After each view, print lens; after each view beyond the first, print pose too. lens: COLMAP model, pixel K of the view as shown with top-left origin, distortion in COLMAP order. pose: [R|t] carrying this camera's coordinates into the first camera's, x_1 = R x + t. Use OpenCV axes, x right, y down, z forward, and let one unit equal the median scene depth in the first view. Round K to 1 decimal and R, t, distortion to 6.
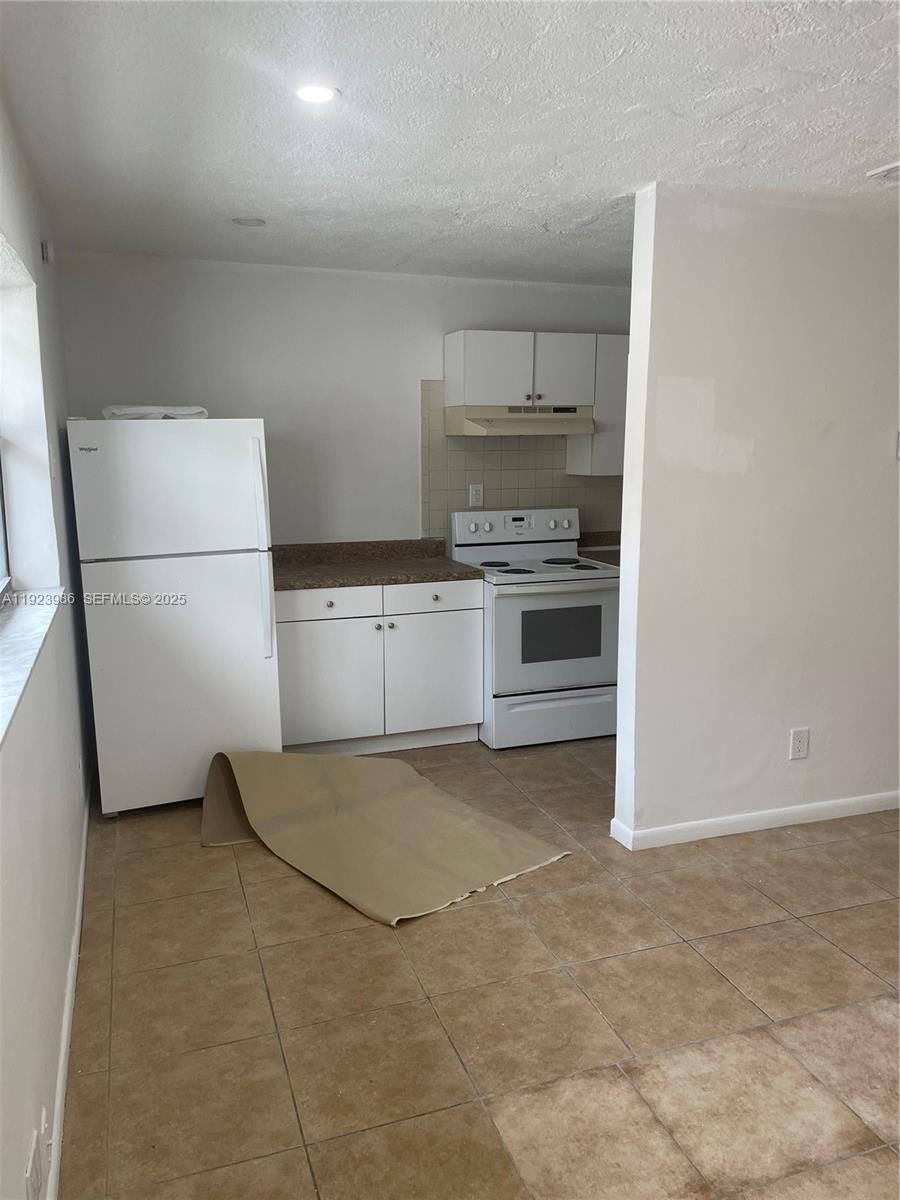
lens RADIAL K [[906.1, 0, 447.7], [0, 906.1, 583.2], [0, 0, 1]] dist [0.063726, -0.090335]
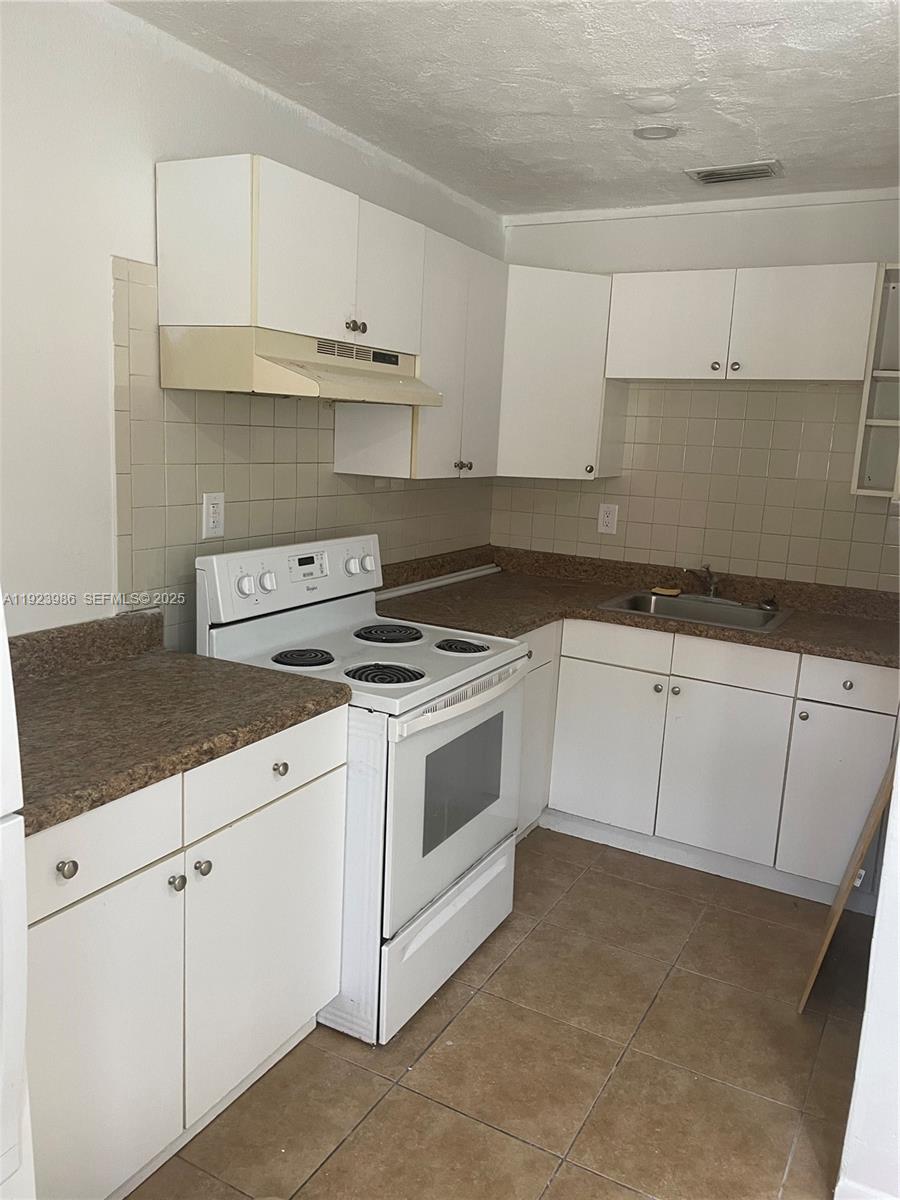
lens RADIAL K [[906.1, 0, 447.7], [0, 906.1, 583.2], [0, 0, 1]] dist [0.063726, -0.090335]
pose [[0.735731, -0.076222, 0.672971, -0.217367], [0.054985, 0.997089, 0.052819, -0.081830], [-0.675038, -0.001858, 0.737781, 0.567687]]
